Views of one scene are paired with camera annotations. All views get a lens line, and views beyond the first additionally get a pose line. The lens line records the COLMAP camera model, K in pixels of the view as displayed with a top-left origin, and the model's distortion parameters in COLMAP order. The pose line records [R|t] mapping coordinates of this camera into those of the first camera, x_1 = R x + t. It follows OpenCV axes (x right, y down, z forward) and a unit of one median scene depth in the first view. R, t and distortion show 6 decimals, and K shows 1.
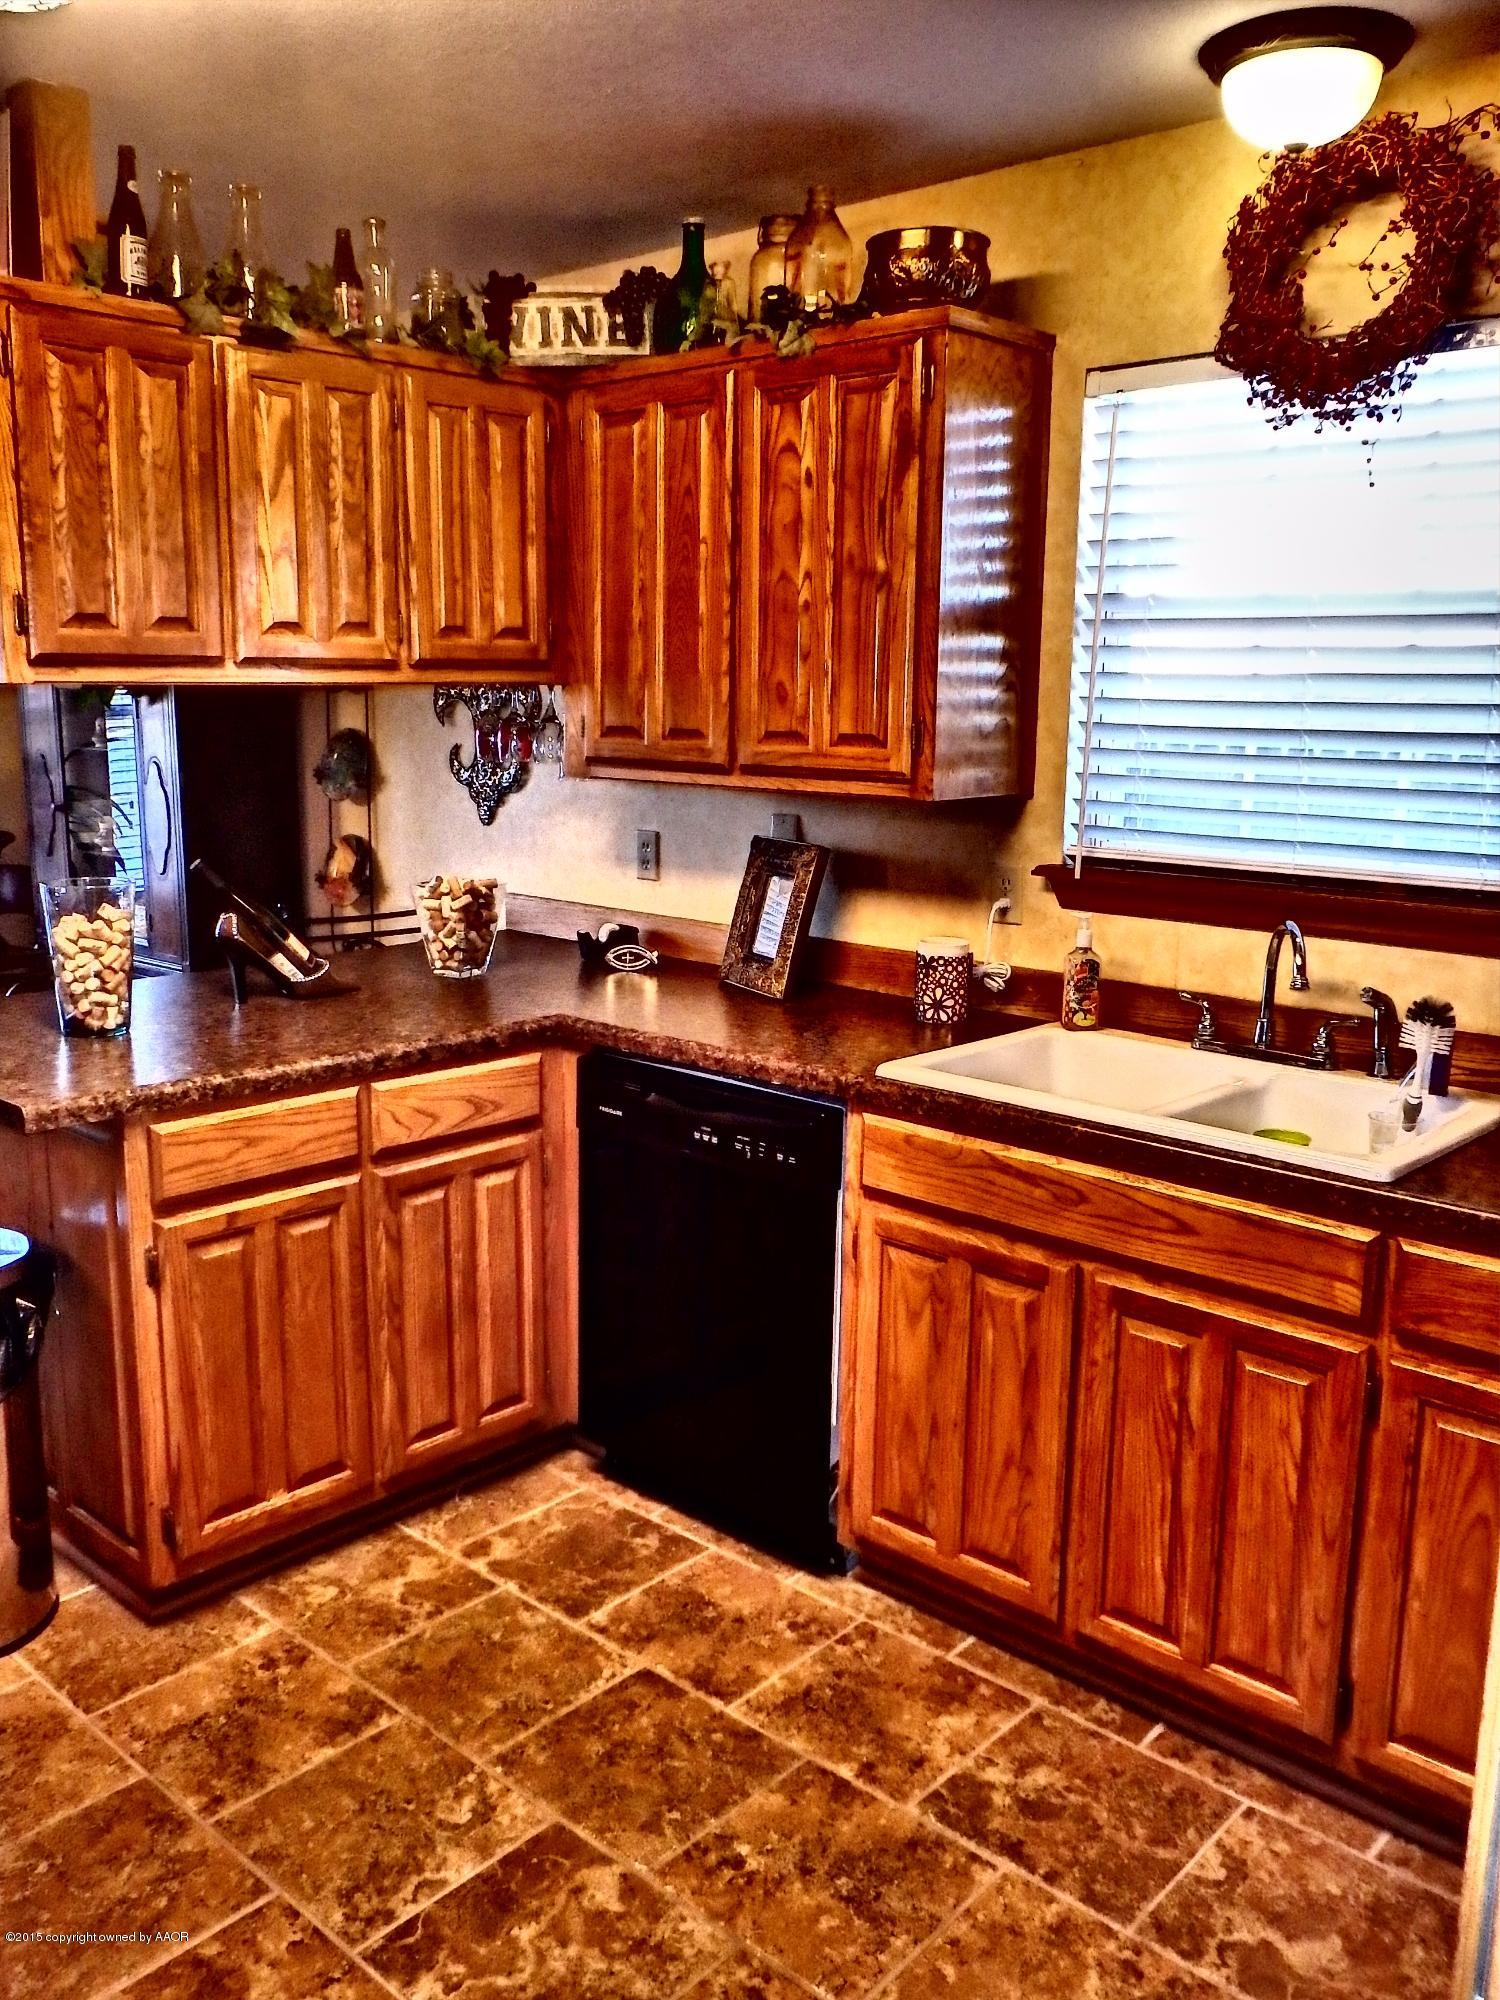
lens RADIAL K [[1657.2, 0, 747.8], [0, 1657.2, 1000.8], [0, 0, 1]] dist [-0.023051, 0.020125]
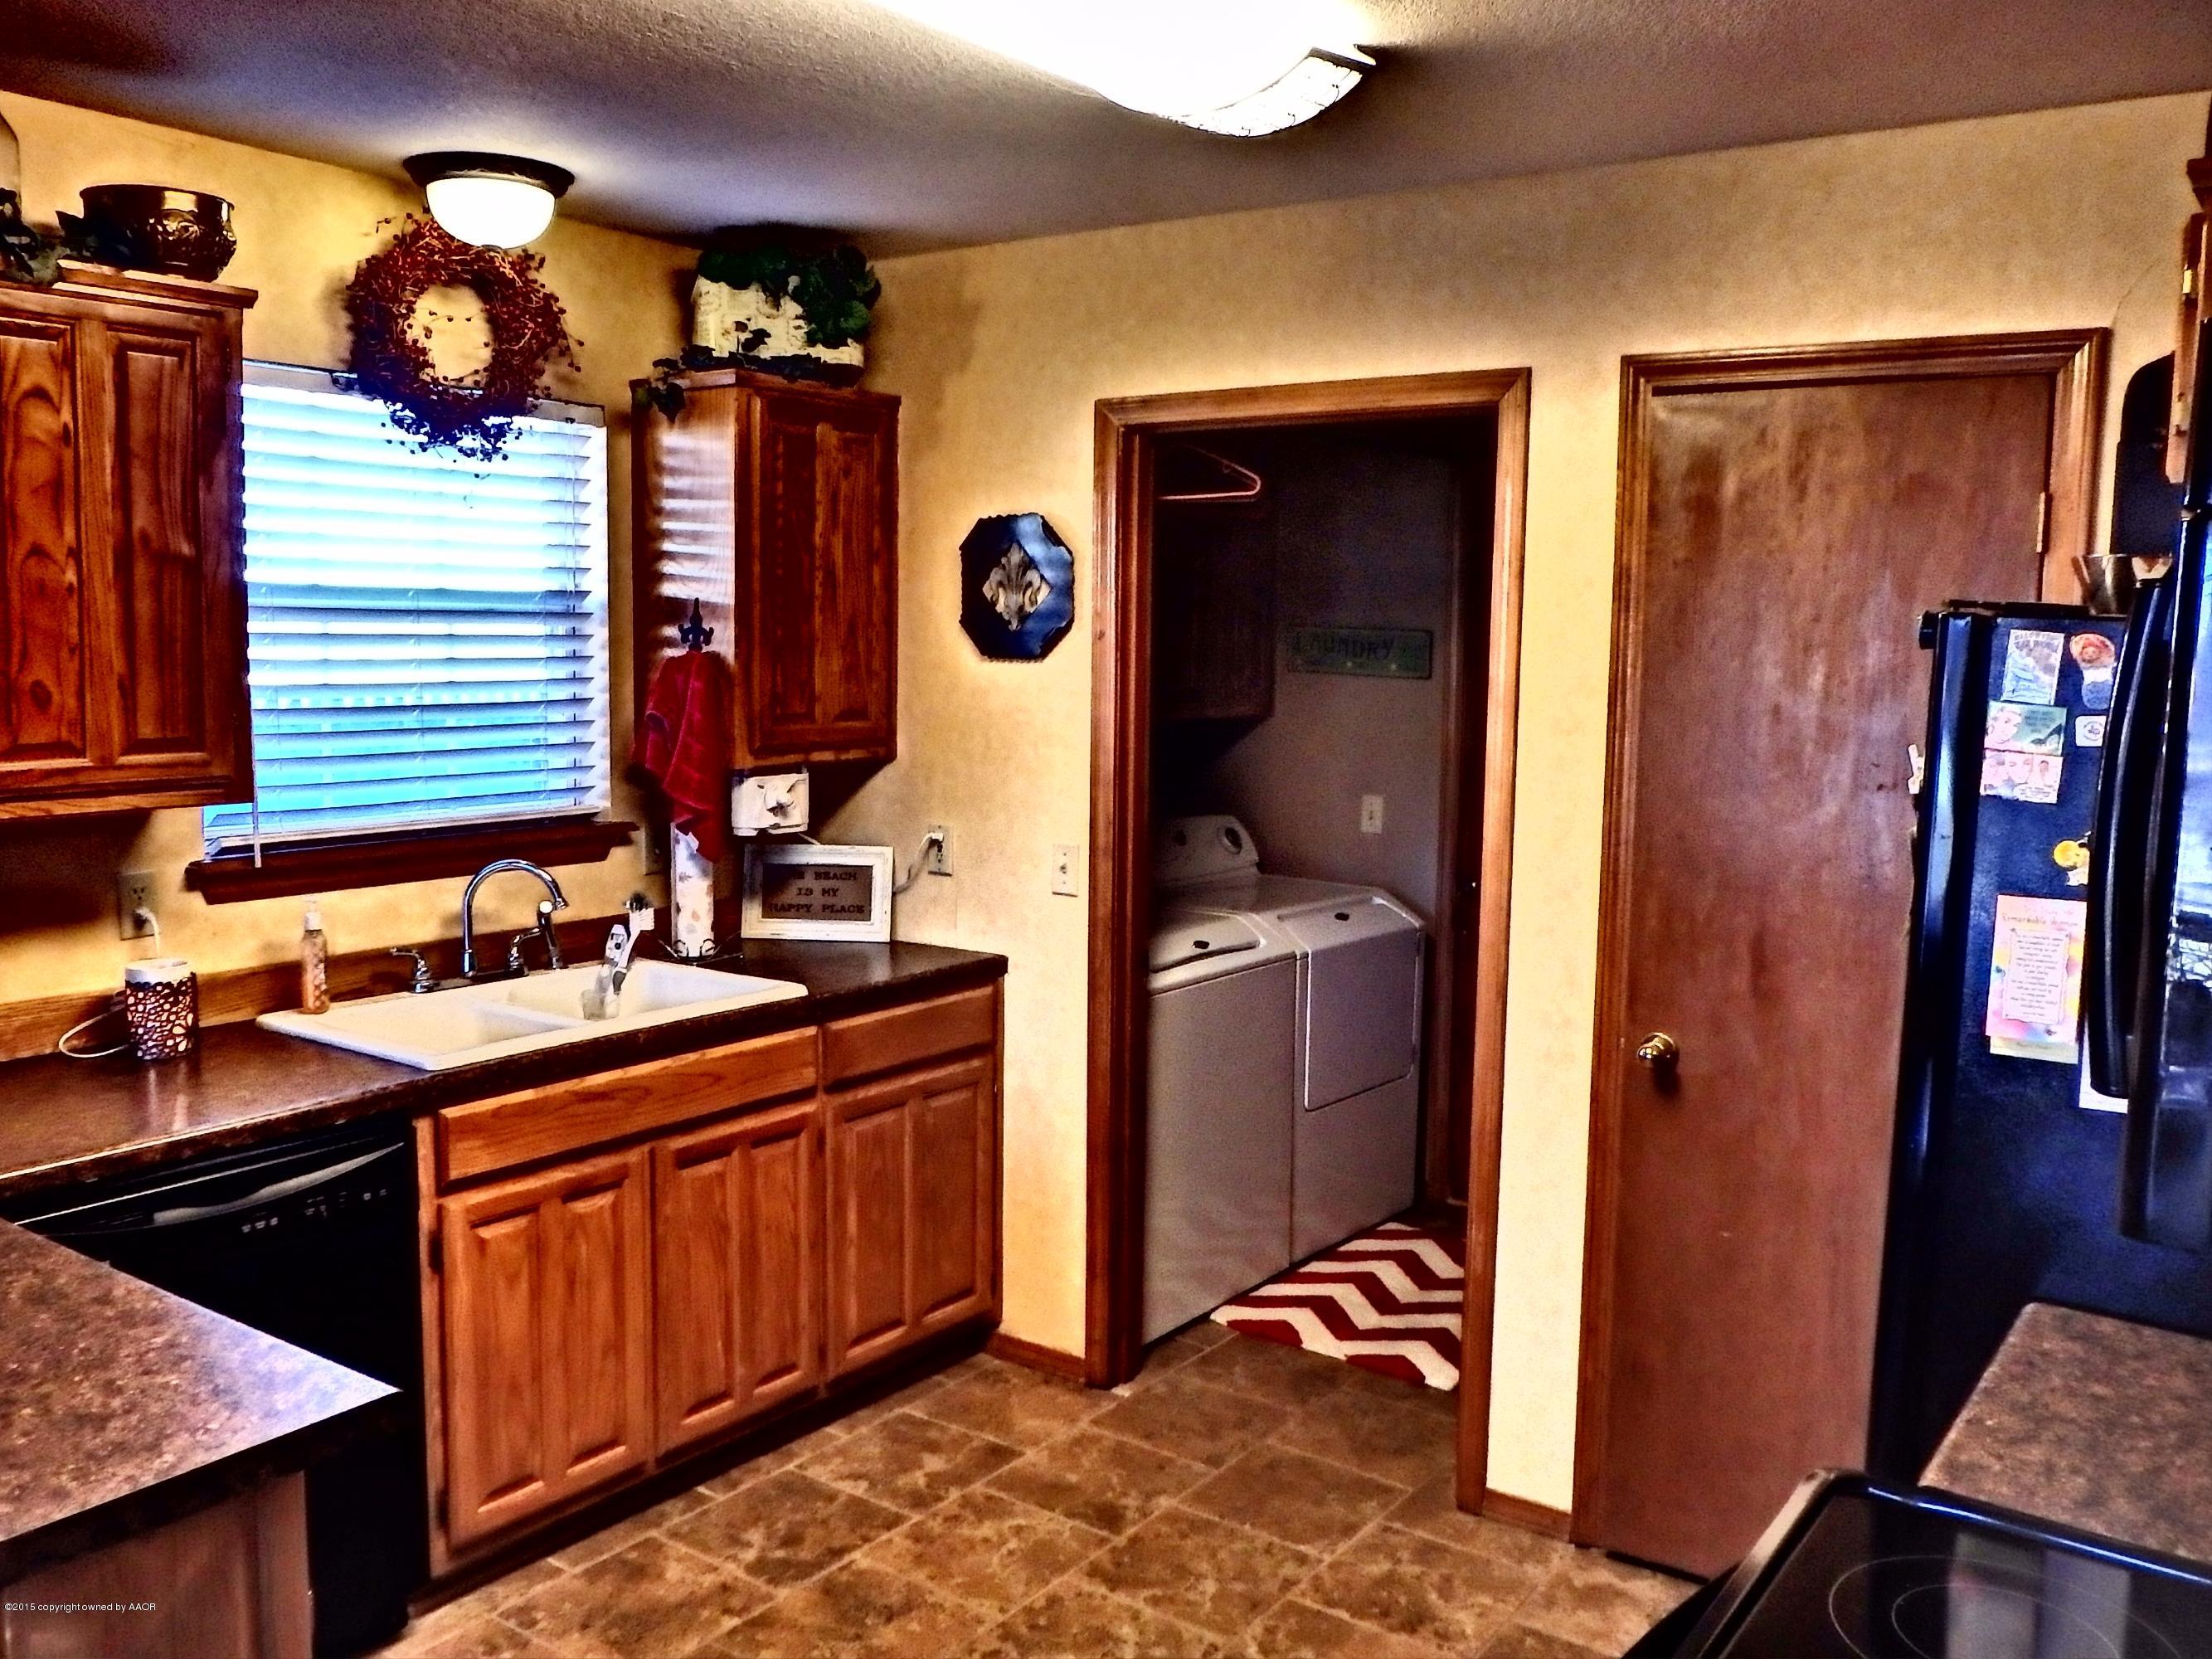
lens RADIAL K [[1833.0, 0, 1104.2], [0, 1833.0, 833.4], [0, 0, 1]] dist [-0.023051, 0.020125]
pose [[-0.105834, -0.123907, 0.986634, -1.074690], [0.173961, 0.974598, 0.141056, -0.186665], [-0.979049, 0.186564, -0.081590, 0.699982]]
